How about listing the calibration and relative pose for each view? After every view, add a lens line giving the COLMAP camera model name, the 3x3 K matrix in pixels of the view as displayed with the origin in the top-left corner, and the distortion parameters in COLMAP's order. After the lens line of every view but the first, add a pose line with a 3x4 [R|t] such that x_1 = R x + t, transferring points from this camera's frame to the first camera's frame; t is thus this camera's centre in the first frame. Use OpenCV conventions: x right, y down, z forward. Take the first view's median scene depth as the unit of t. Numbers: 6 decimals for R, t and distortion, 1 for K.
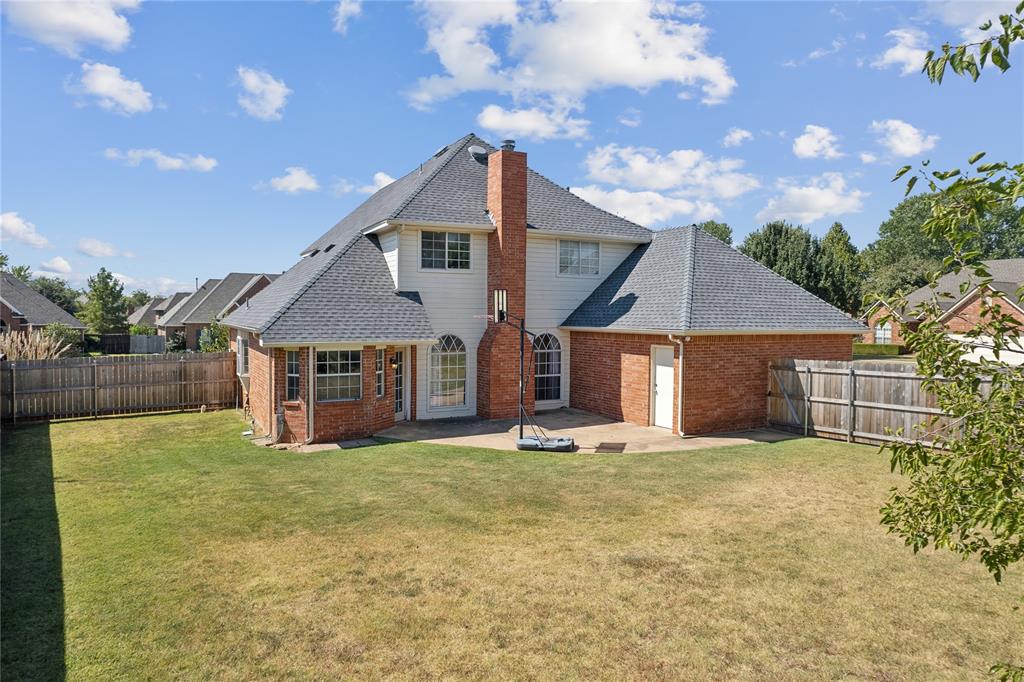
lens RADIAL K [[664.1, 0, 511.8], [0, 664.1, 333.6], [0, 0, 1]] dist [-0.073876, 0.065742]
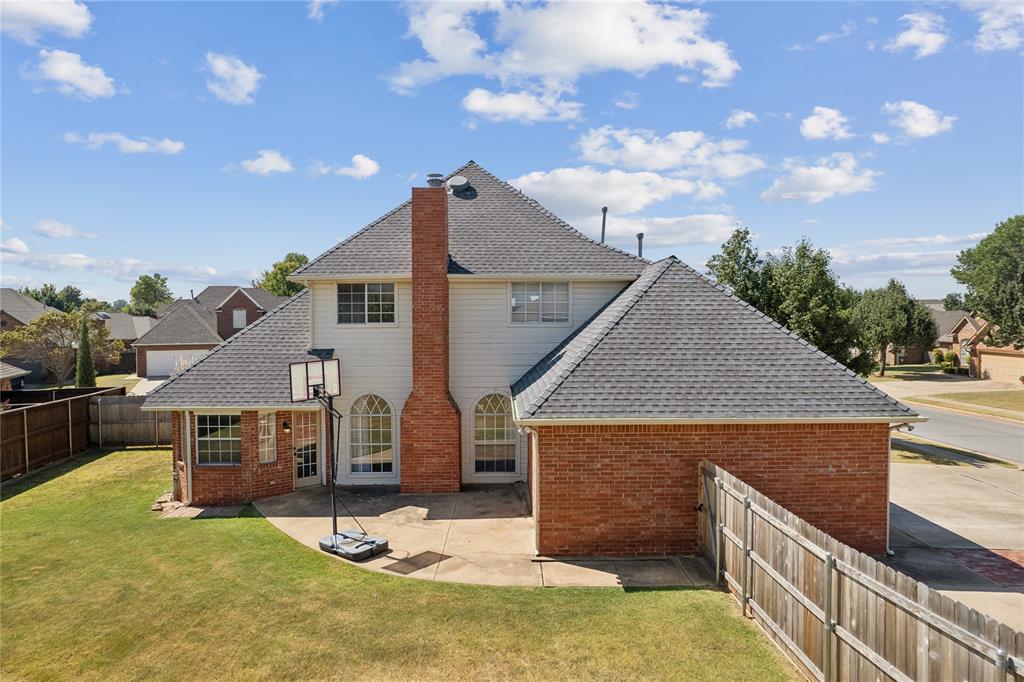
lens RADIAL K [[664.1, 0, 511.8], [0, 664.1, 333.6], [0, 0, 1]] dist [-0.073876, 0.065742]
pose [[0.889364, 0.004905, -0.457174, 0.499023], [-0.004132, 0.999988, 0.002691, -0.086744], [0.457182, -0.000504, 0.889373, 0.278434]]
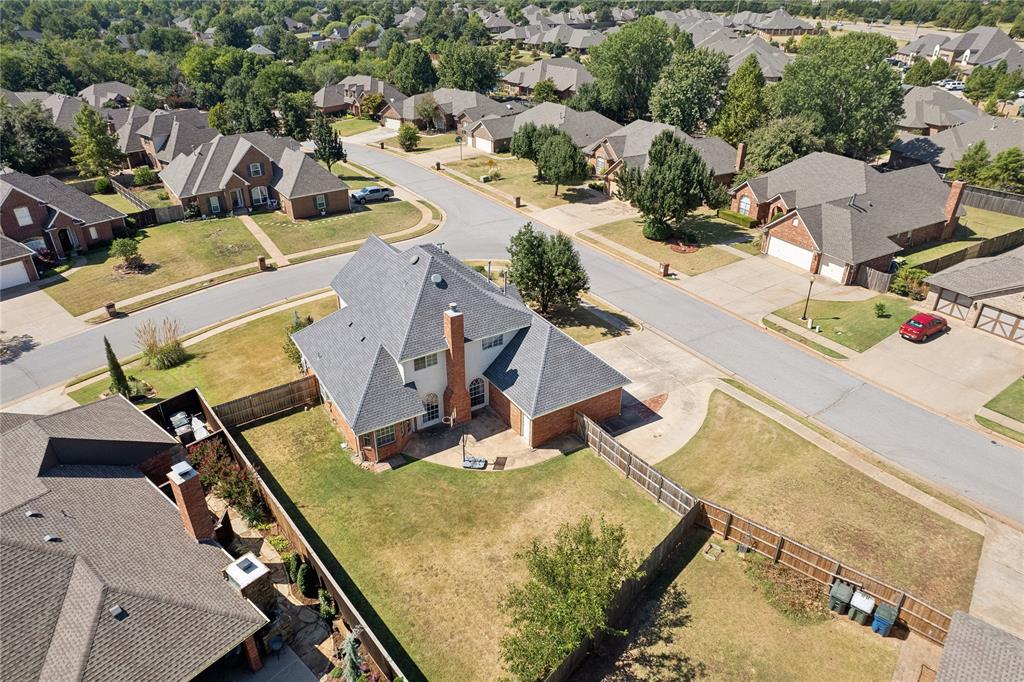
lens RADIAL K [[664.1, 0, 511.8], [0, 664.1, 333.6], [0, 0, 1]] dist [-0.073876, 0.065742]
pose [[0.998126, -0.032064, 0.052118, 0.063829], [0.004806, 0.890168, 0.455607, -1.138521], [-0.061003, -0.454503, 0.888654, -0.814685]]
